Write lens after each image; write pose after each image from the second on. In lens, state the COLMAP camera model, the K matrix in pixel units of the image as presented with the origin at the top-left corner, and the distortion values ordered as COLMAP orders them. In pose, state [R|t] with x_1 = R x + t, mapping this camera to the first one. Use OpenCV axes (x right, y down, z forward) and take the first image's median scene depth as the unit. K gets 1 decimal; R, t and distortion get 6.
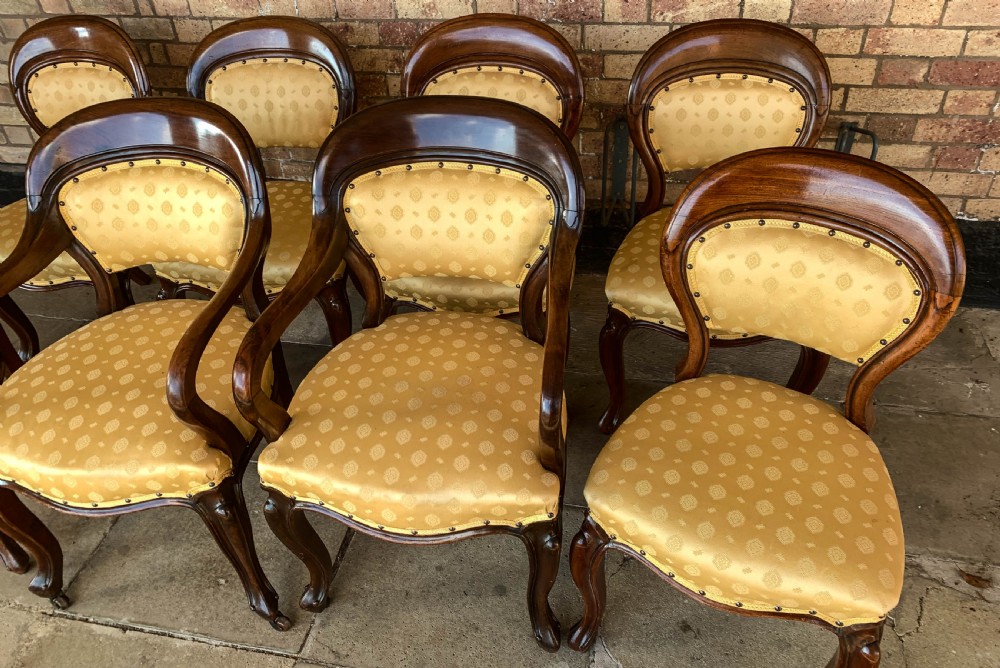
lens RADIAL K [[745.6, 0, 497.3], [0, 745.6, 300.1], [0, 0, 1]] dist [0.012160, -0.001902]
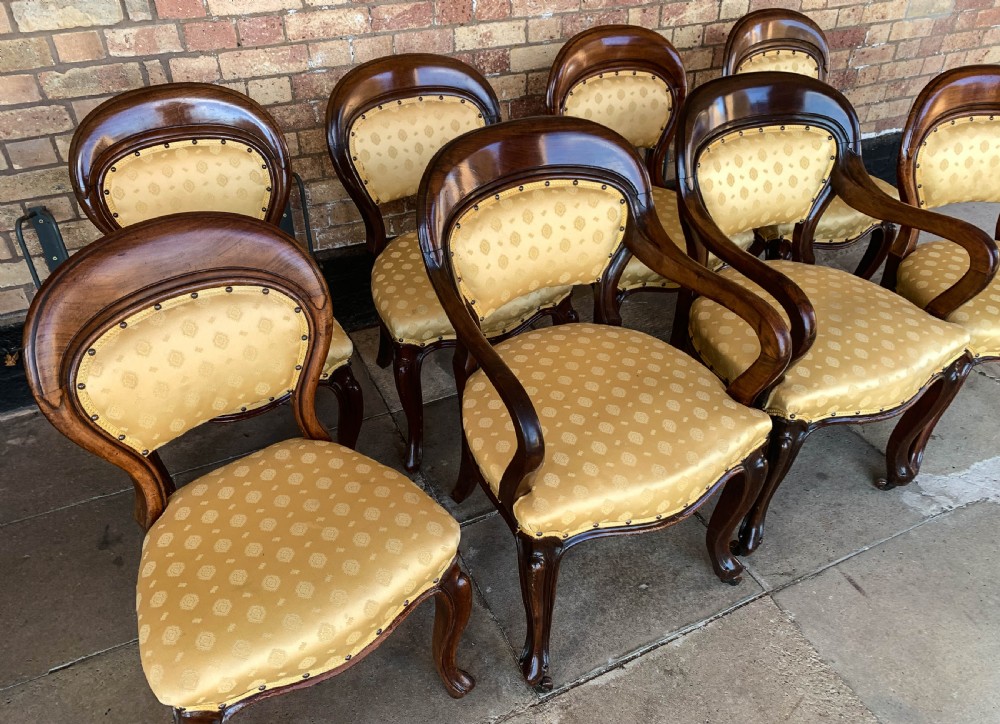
lens RADIAL K [[744.8, 0, 500.4], [0, 744.8, 343.0], [0, 0, 1]] dist [0.012515, -0.002712]
pose [[0.797365, -0.308888, 0.518457, -0.914415], [0.327674, 0.943016, 0.057884, -0.053439], [-0.506793, 0.123730, 0.853142, 0.192656]]
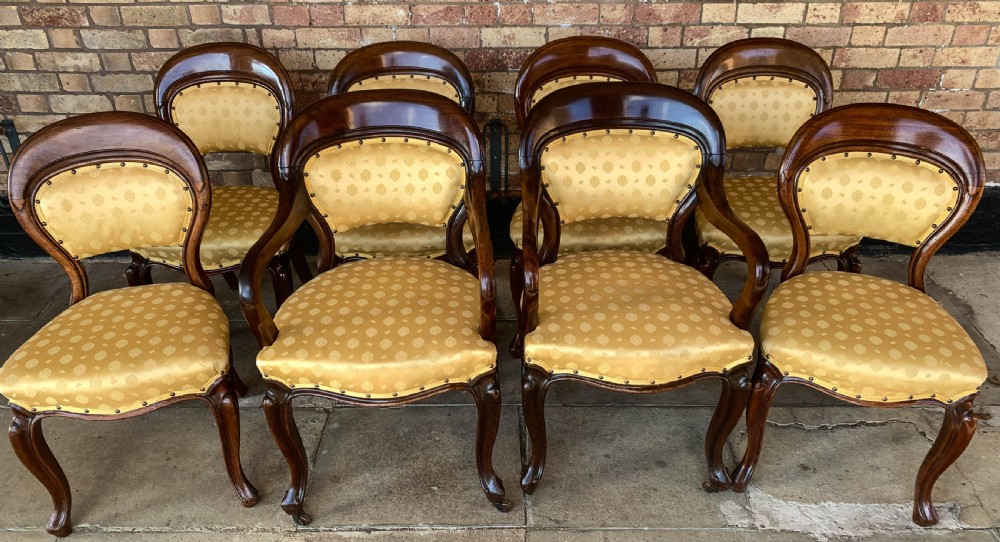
lens RADIAL K [[742.4, 0, 508.8], [0, 742.4, 287.9], [0, 0, 1]] dist [0.015190, -0.005900]
pose [[0.977366, -0.066303, 0.200896, -0.454398], [0.087720, 0.991149, -0.099647, 0.182378], [-0.192511, 0.115014, 0.974531, -0.205511]]
